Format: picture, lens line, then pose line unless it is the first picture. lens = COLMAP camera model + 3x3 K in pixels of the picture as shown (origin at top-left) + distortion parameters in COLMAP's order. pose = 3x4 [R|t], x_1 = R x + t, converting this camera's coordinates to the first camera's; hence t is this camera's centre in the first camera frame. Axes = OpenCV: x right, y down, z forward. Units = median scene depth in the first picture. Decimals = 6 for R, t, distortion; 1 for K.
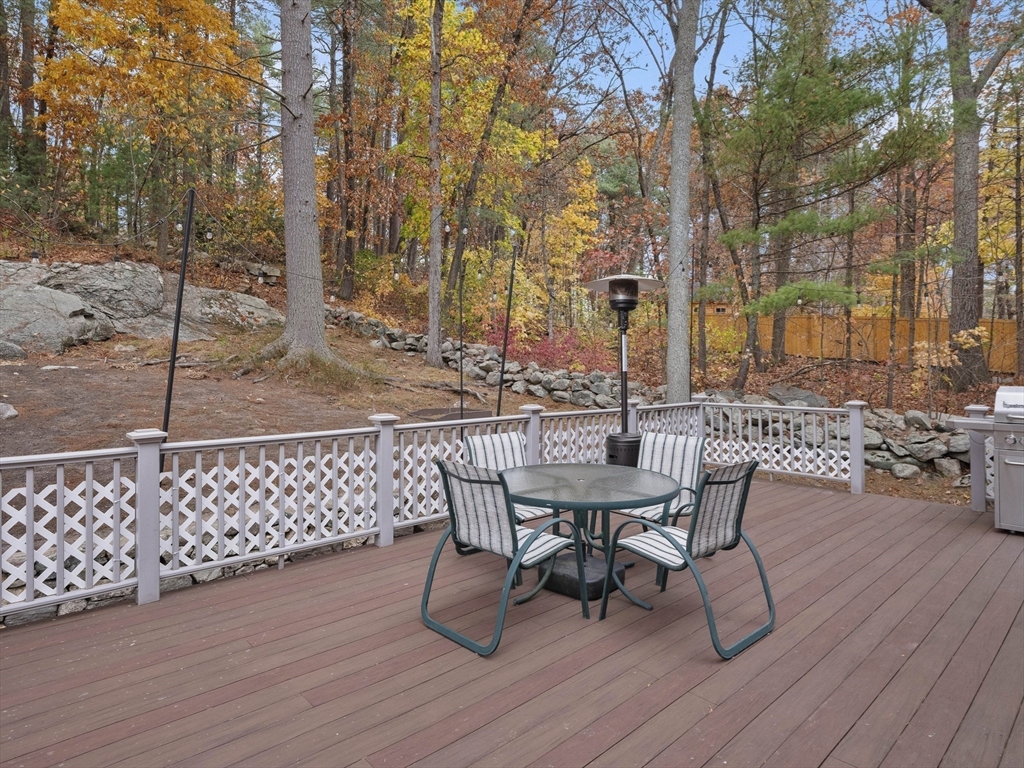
lens RADIAL K [[588.5, 0, 510.0], [0, 588.5, 348.1], [0, 0, 1]] dist [0.007331, -0.001311]
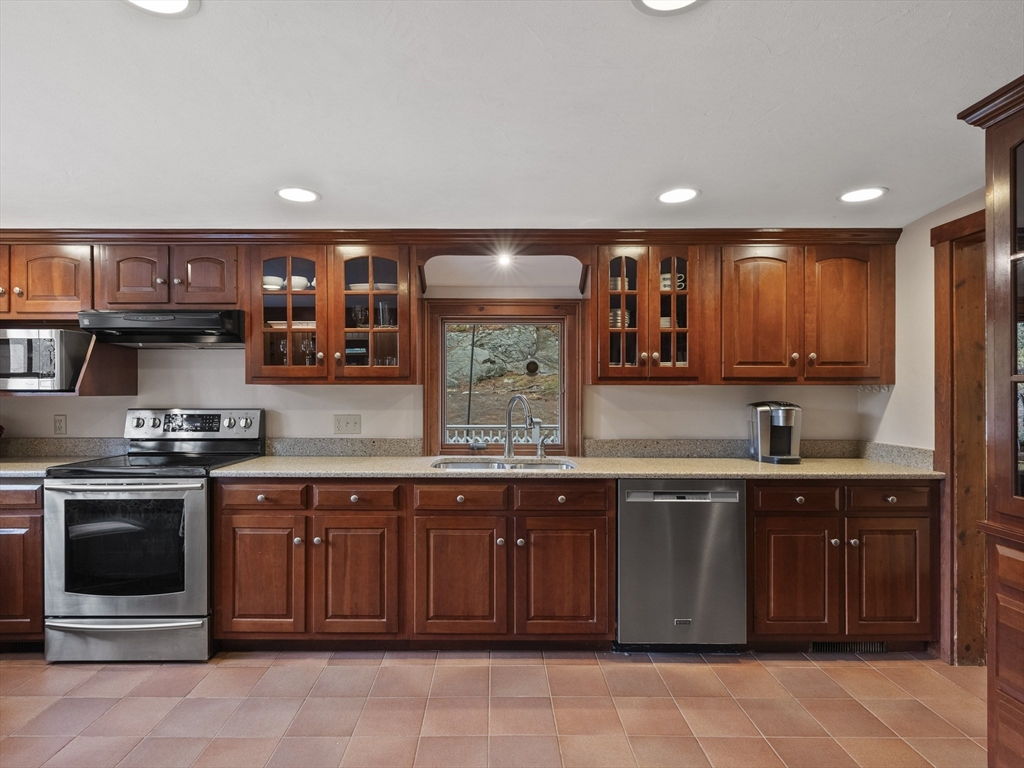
lens RADIAL K [[539.5, 0, 493.0], [0, 539.5, 395.3], [0, 0, 1]] dist [0.005543, -0.004259]
pose [[0.737728, 0.006266, -0.675069, 0.305387], [0.021533, 0.999230, 0.032807, -0.008693], [0.674755, -0.038739, 0.737025, -0.135307]]
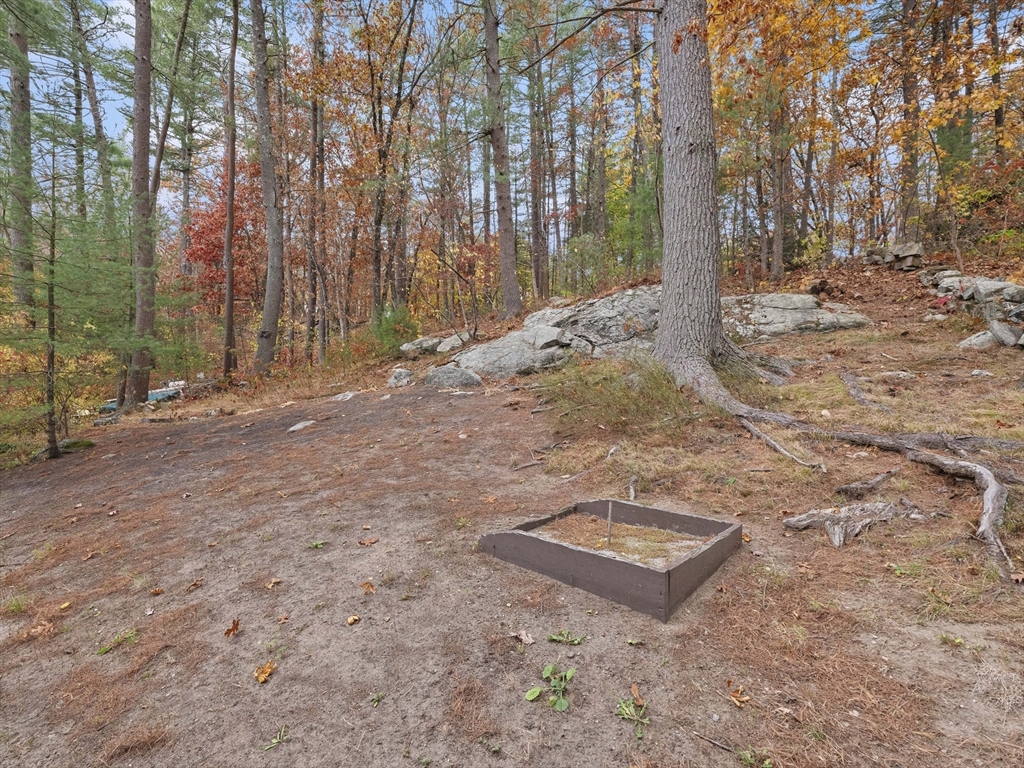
lens RADIAL K [[468.6, 0, 520.6], [0, 468.6, 382.4], [0, 0, 1]] dist [-0.000900, 0.000834]
pose [[0.106267, -0.023055, -0.994070, 0.128593], [0.037443, 0.999115, -0.019169, 0.025028], [0.993632, -0.035184, 0.107036, 0.742625]]
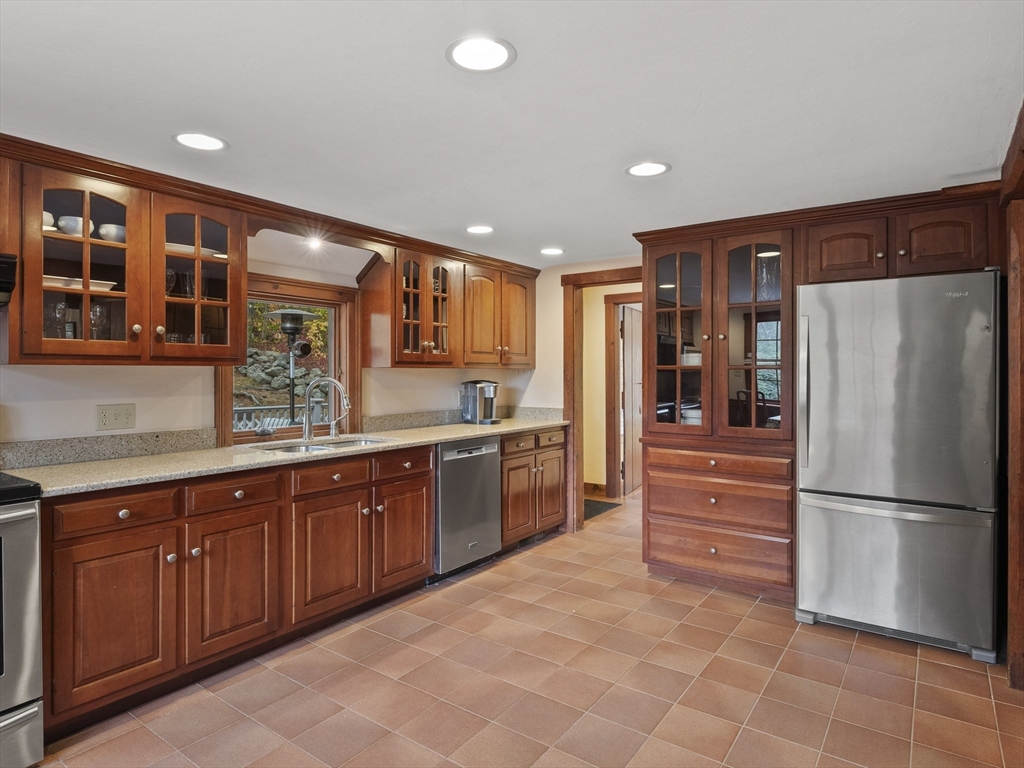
lens RADIAL K [[601.7, 0, 509.7], [0, 601.7, 378.9], [0, 0, 1]] dist [0.017938, -0.012490]
pose [[0.978194, -0.000384, 0.207694, 0.182620], [-0.009169, 0.998944, 0.045030, -0.012870], [-0.207492, -0.045953, 0.977157, -0.232959]]
